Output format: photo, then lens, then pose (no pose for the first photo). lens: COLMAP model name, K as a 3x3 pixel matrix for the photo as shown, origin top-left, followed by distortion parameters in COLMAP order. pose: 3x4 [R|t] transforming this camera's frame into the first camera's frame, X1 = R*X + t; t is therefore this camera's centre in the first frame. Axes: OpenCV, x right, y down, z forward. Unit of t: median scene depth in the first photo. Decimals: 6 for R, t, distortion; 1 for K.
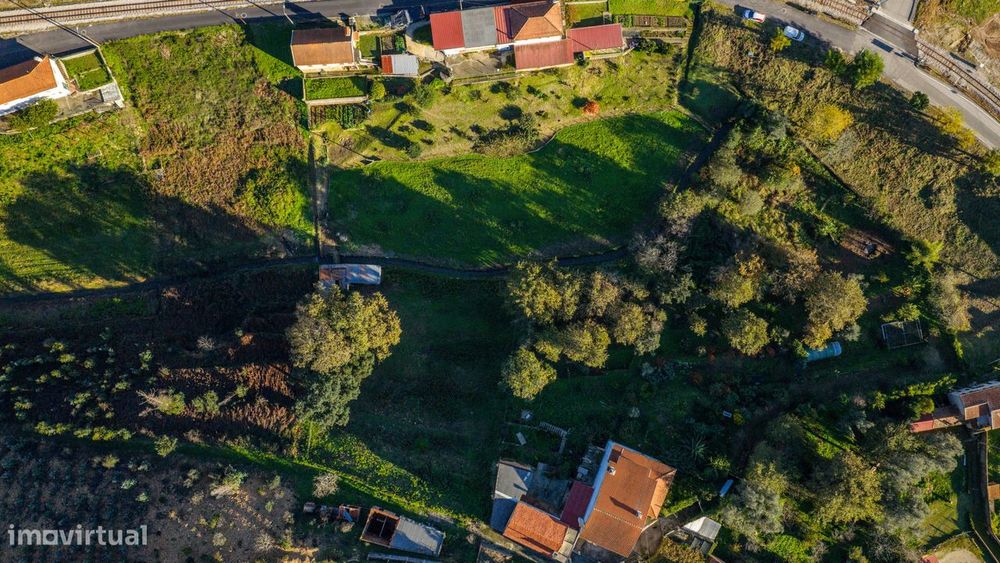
lens RADIAL K [[835.5, 0, 504.8], [0, 835.5, 280.0], [0, 0, 1]] dist [0.005291, -0.026375]
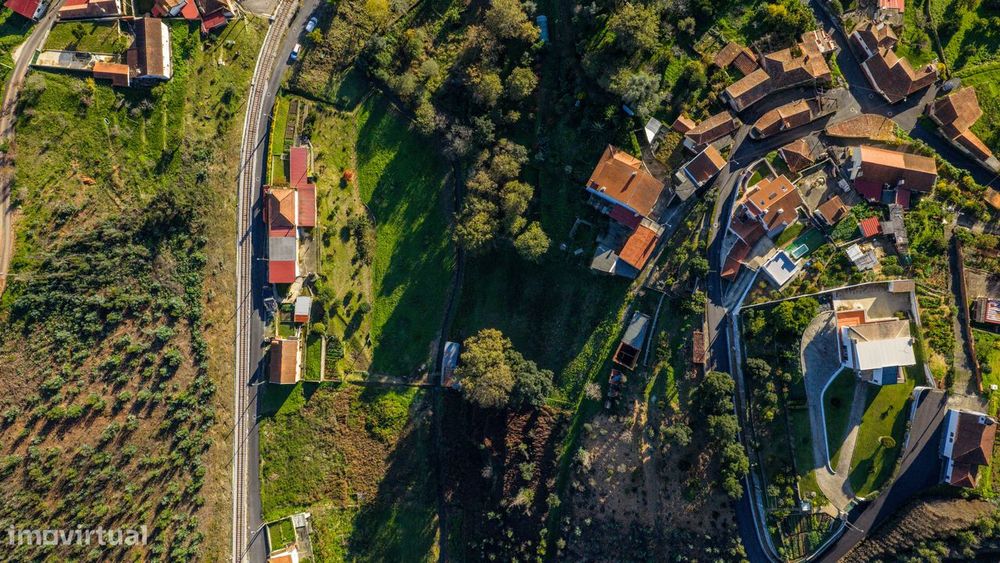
lens RADIAL K [[835.5, 0, 503.6], [0, 835.5, 284.3], [0, 0, 1]] dist [0.005291, -0.026375]
pose [[0.110687, -0.993852, 0.002602, -0.051363], [0.993820, 0.110705, 0.008110, 0.058405], [-0.008348, 0.001688, 0.999964, -0.389285]]
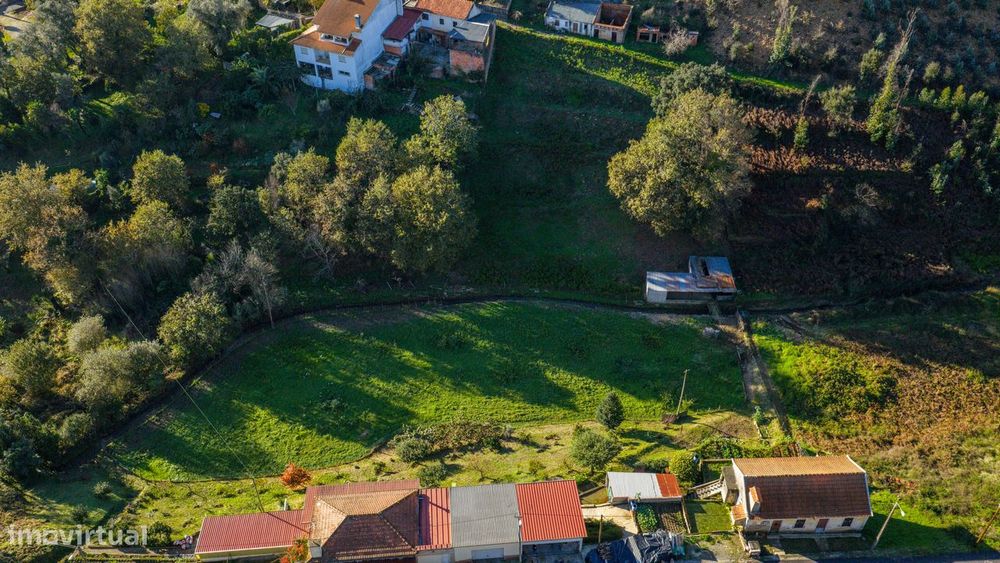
lens RADIAL K [[835.5, 0, 504.5], [0, 835.5, 280.2], [0, 0, 1]] dist [0.005291, -0.026375]
pose [[-0.999368, -0.007658, 0.034713, -0.057194], [0.031498, -0.643423, 0.764863, -0.574962], [0.016478, 0.765473, 0.643257, 0.574036]]
